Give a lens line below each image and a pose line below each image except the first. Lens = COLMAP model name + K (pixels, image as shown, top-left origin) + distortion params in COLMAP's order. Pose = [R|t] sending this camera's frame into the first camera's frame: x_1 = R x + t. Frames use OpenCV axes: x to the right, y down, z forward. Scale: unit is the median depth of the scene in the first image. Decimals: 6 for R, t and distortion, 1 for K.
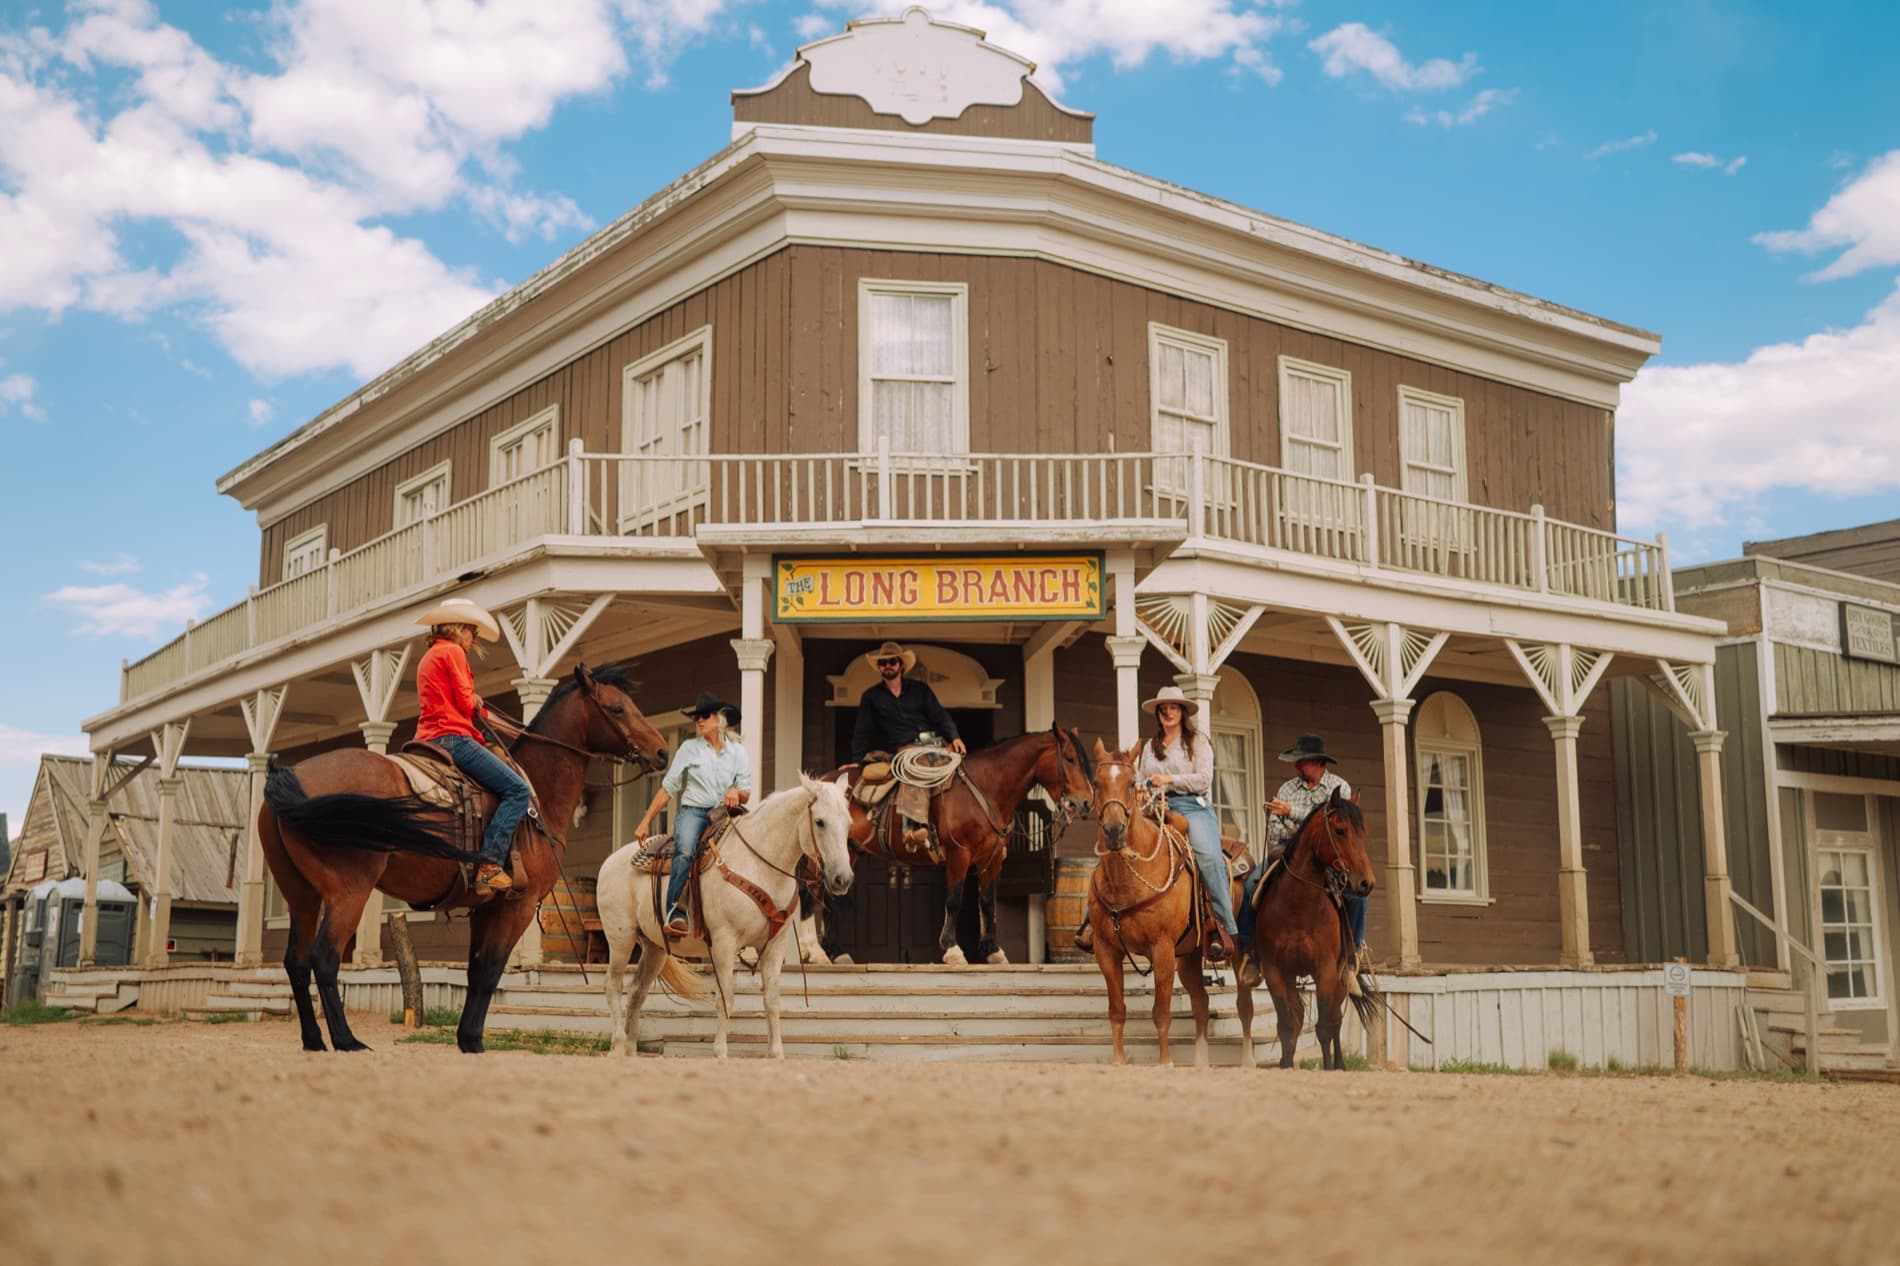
lens RADIAL K [[1991.8, 0, 950.0], [0, 1991.8, 633.0], [0, 0, 1]] dist [-0.011214, -0.017003]
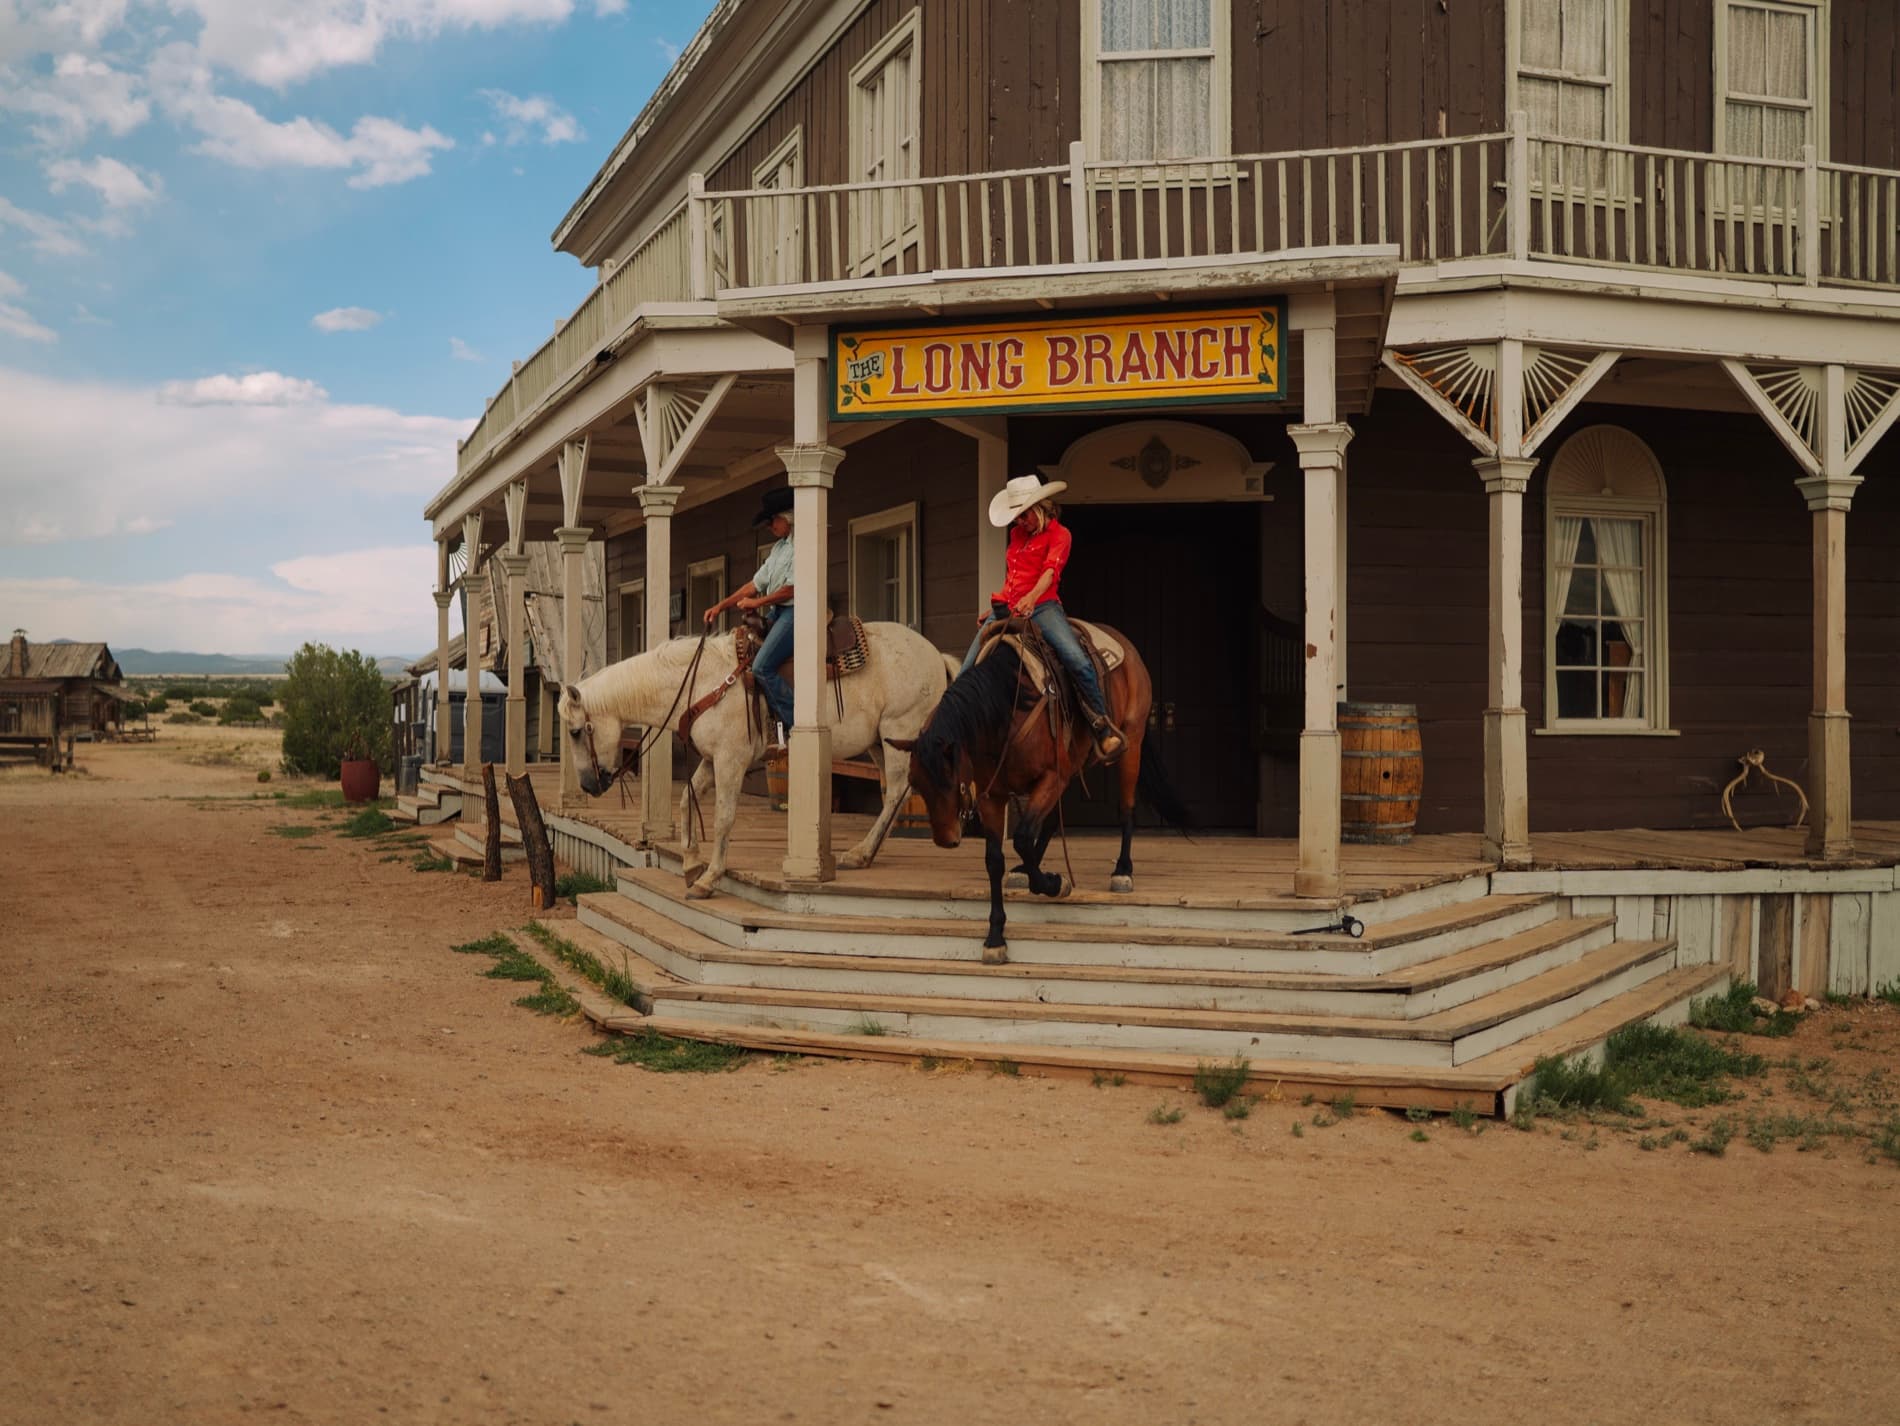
lens RADIAL K [[2068.1, 0, 950.0], [0, 2068.1, 713.0], [0, 0, 1]] dist [-0.014257, 0.001834]
pose [[0.960403, 0.003324, -0.278594, 0.134096], [0.044601, 0.985199, 0.165509, -0.018957], [0.275020, -0.171380, 0.946040, 0.227307]]
